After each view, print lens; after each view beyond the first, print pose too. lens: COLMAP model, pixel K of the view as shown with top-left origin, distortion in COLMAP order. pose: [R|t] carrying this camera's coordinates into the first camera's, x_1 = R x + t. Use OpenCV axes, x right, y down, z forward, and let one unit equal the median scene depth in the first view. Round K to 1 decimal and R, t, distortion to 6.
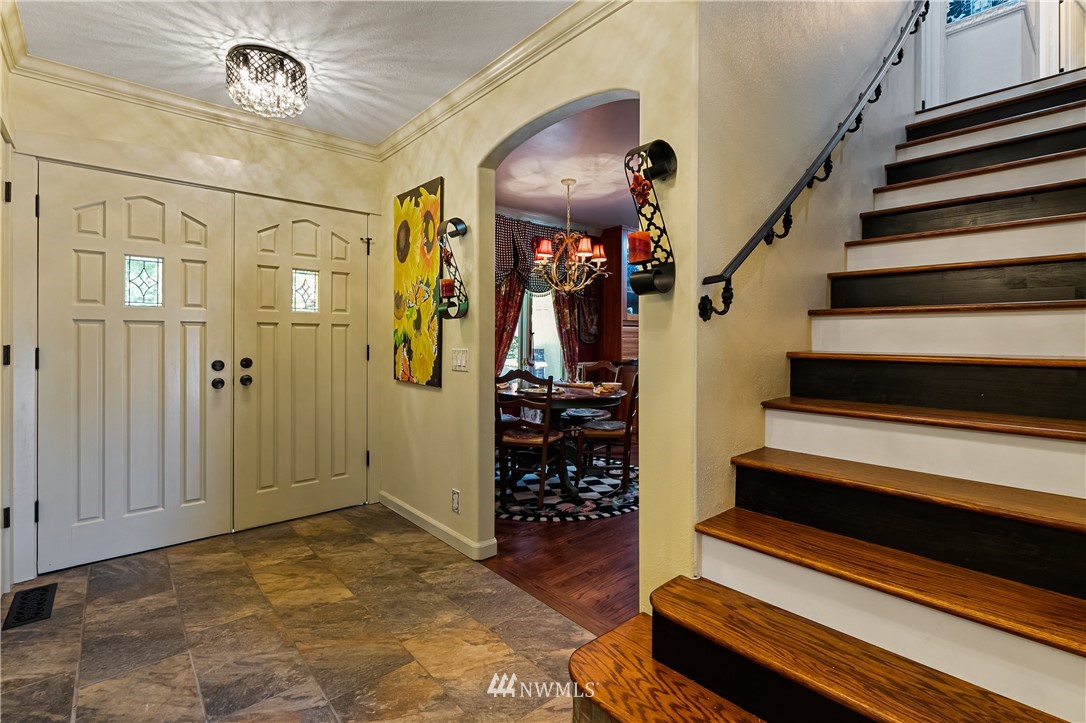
lens RADIAL K [[497.0, 0, 543.0], [0, 497.0, 361.5], [0, 0, 1]] dist [0.001086, 0.000038]
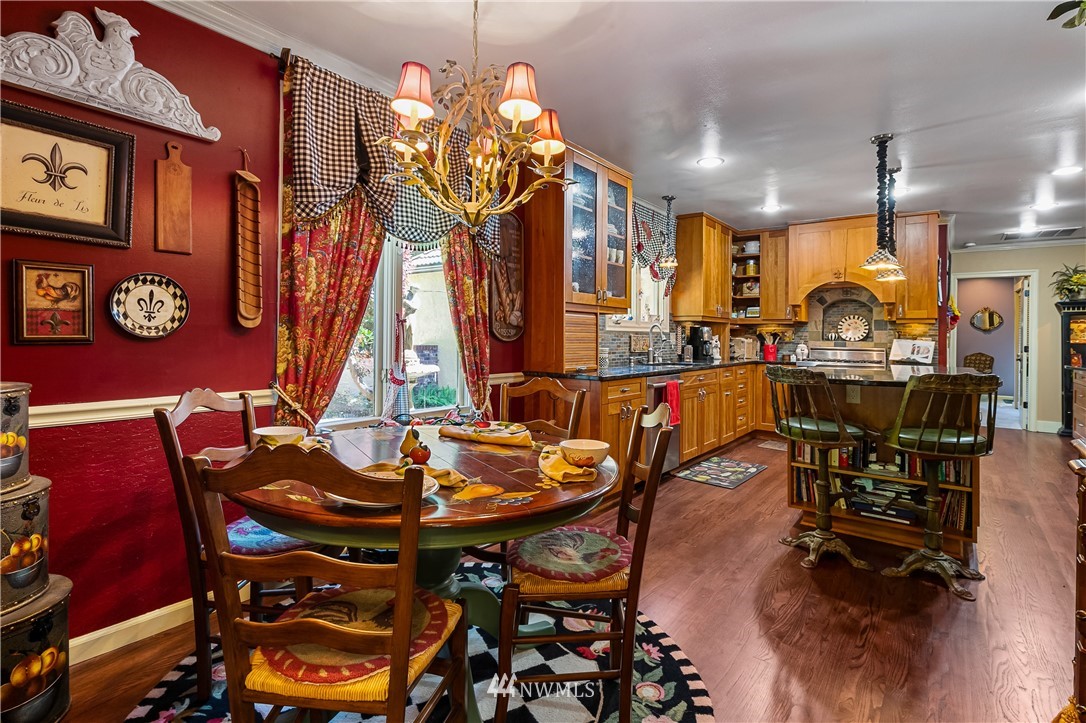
lens RADIAL K [[497.0, 0, 543.0], [0, 497.0, 361.5], [0, 0, 1]] dist [0.001086, 0.000038]
pose [[0.979824, 0.001068, 0.199861, 0.018418], [-0.003336, 0.999934, 0.011011, -0.020361], [-0.199836, -0.011456, 0.979762, 0.448648]]
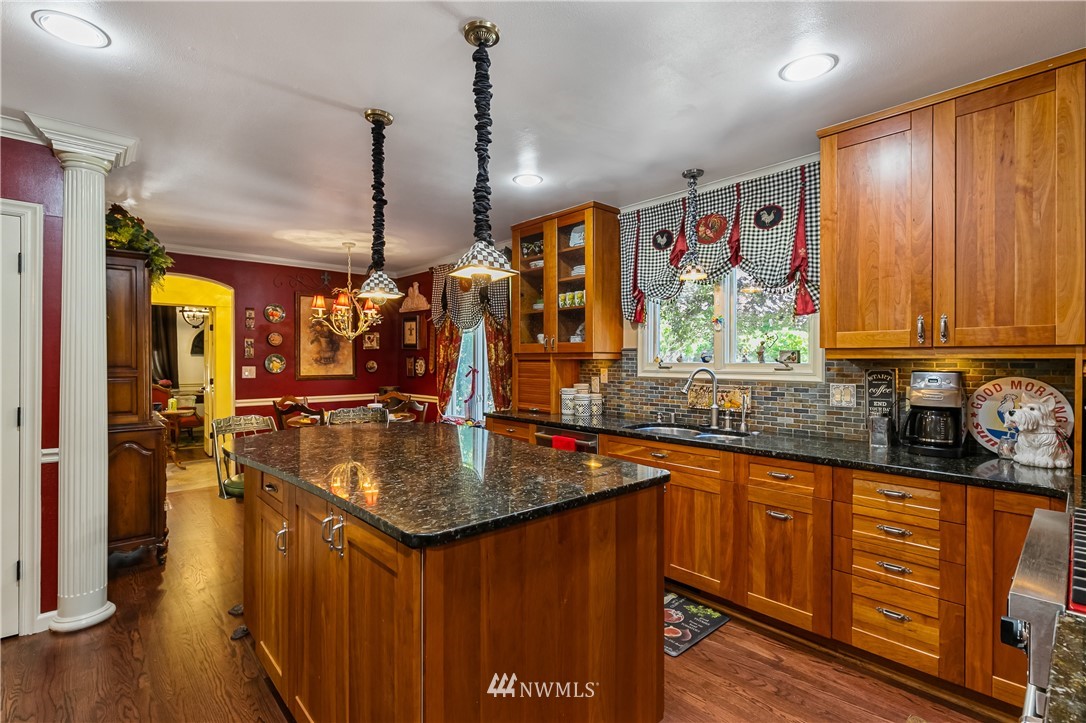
lens RADIAL K [[497.0, 0, 543.0], [0, 497.0, 361.5], [0, 0, 1]] dist [0.001086, 0.000038]
pose [[0.038141, 0.005213, -0.999259, 0.944872], [-0.050806, 0.998703, 0.003271, -0.077283], [0.997980, 0.050644, 0.038356, 1.064945]]
